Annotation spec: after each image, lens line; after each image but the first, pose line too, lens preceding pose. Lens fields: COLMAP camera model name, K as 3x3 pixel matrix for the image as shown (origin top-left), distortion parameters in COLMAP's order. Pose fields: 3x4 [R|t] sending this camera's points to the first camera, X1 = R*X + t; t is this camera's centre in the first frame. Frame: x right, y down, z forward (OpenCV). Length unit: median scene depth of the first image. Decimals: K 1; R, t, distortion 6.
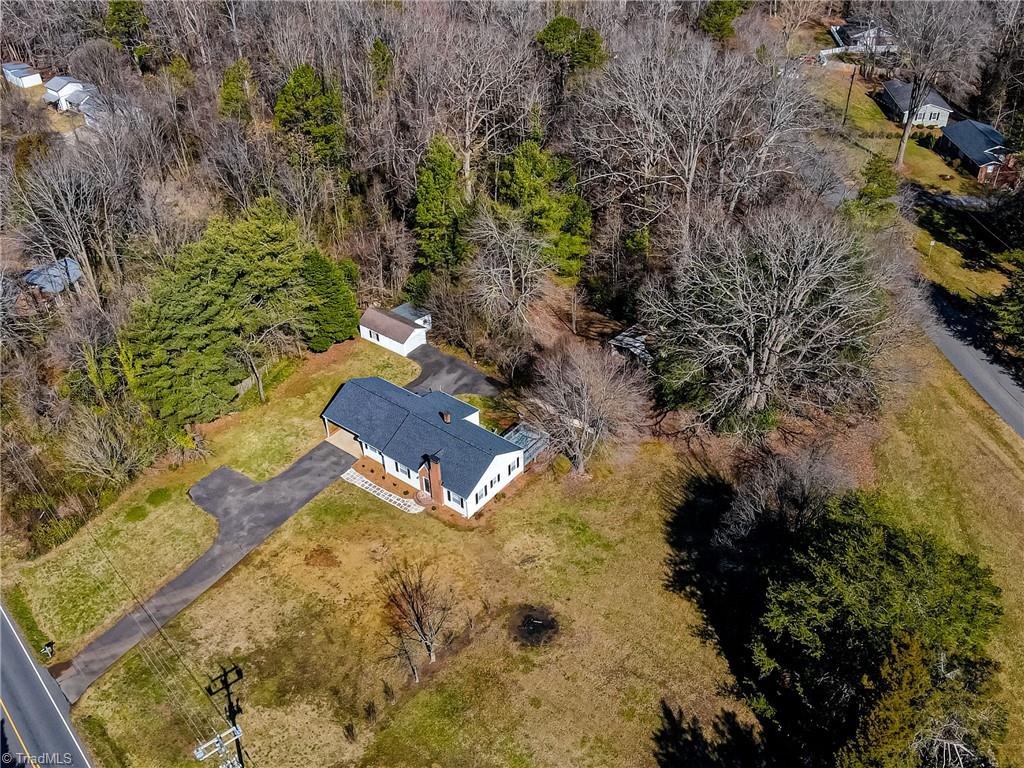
lens RADIAL K [[1003.2, 0, 512.0], [0, 1003.2, 384.0], [0, 0, 1]] dist [-0.001055, 0.056878]
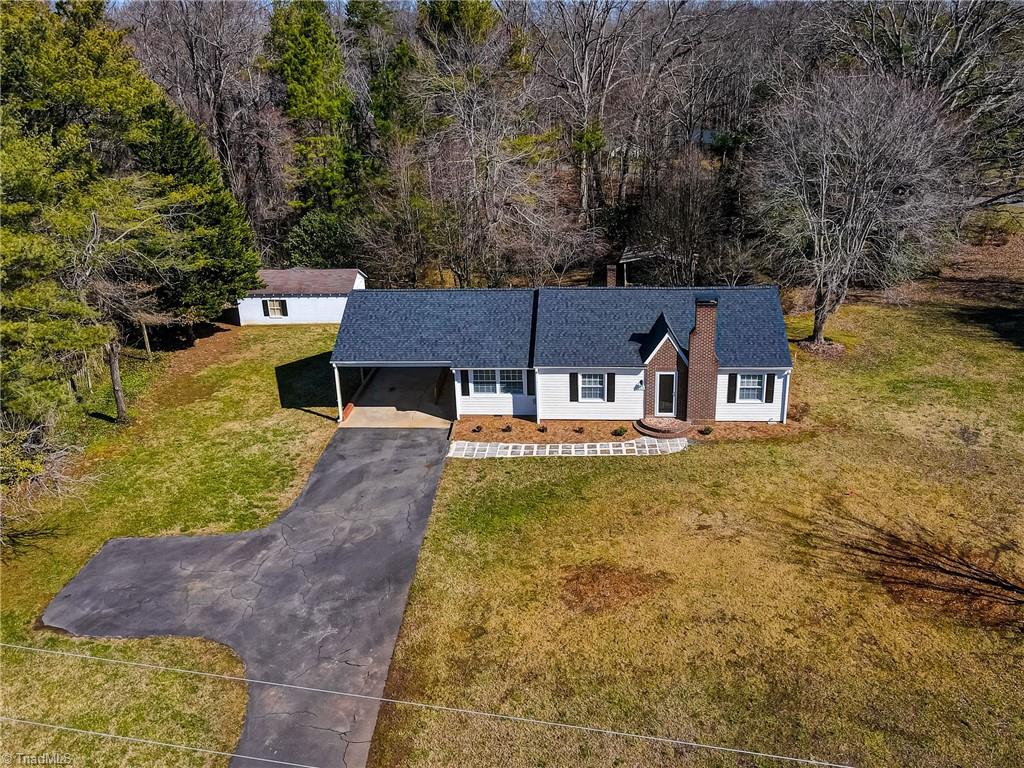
lens RADIAL K [[871.8, 0, 551.2], [0, 871.8, 383.7], [0, 0, 1]] dist [-0.018824, 0.074954]
pose [[0.819856, -0.209295, 0.532946, -0.342703], [0.348829, 0.920693, -0.175051, 0.151417], [-0.454042, 0.329423, 0.827844, 0.719361]]
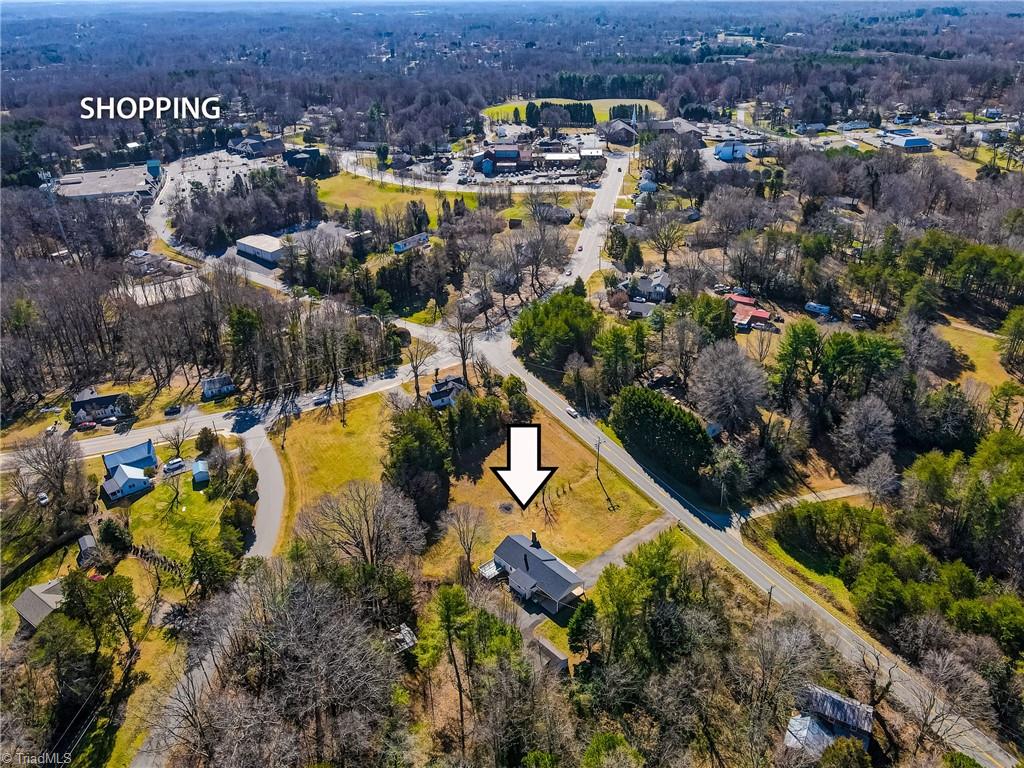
lens RADIAL K [[773.5, 0, 514.9], [0, 773.5, 349.6], [0, 0, 1]] dist [0.018734, -0.001662]
pose [[-0.981551, -0.037140, 0.187559, -0.360318], [0.150984, 0.451296, 0.879509, -1.726968], [-0.117310, 0.891601, -0.437362, 1.413030]]
